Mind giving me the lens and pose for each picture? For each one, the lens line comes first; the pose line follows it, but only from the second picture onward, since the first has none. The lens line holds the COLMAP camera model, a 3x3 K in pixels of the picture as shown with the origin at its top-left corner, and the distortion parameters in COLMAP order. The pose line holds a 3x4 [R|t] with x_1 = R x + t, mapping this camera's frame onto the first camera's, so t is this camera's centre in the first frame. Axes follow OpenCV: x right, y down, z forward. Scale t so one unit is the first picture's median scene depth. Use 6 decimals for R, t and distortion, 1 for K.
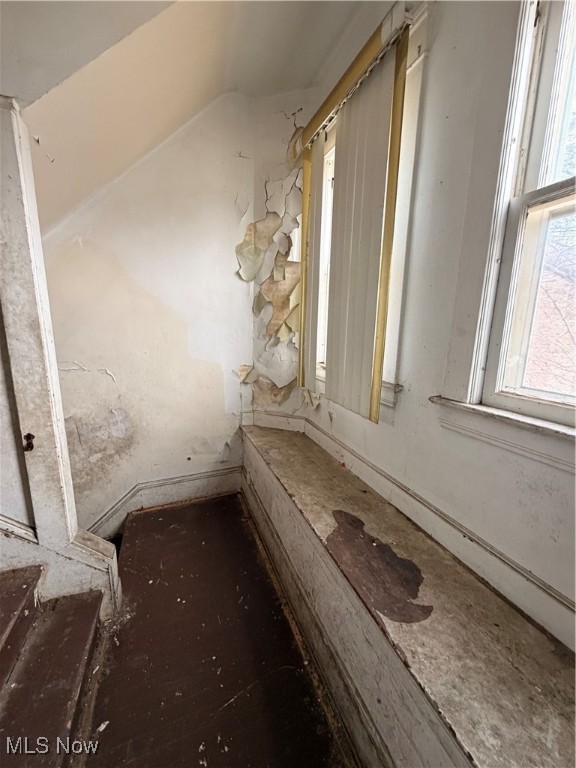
lens RADIAL K [[307.0, 0, 287.7], [0, 307.0, 383.8], [0, 0, 1]] dist [0.001022, -0.000422]
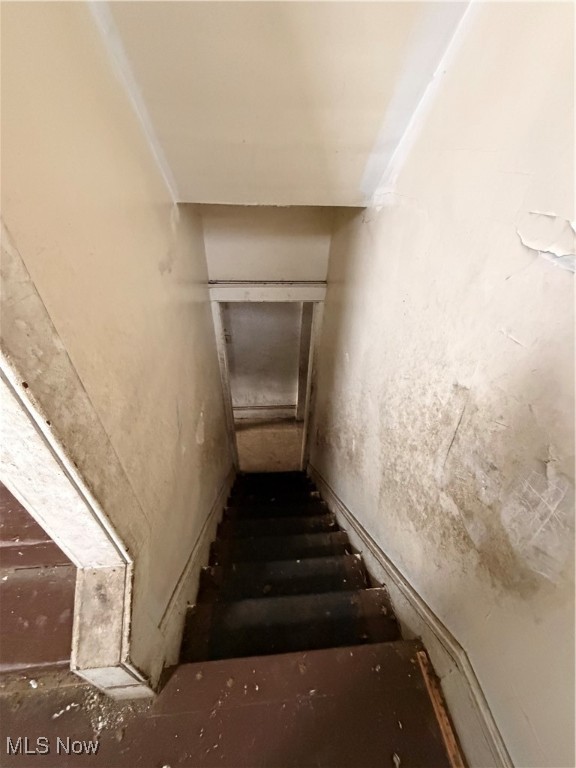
lens RADIAL K [[307.0, 0, 287.8], [0, 307.0, 384.9], [0, 0, 1]] dist [0.001022, -0.000422]
pose [[-0.269967, 0.560837, -0.782675, -0.363117], [-0.205219, 0.760666, 0.615852, -0.067962], [0.940746, 0.326879, -0.090260, 0.812558]]
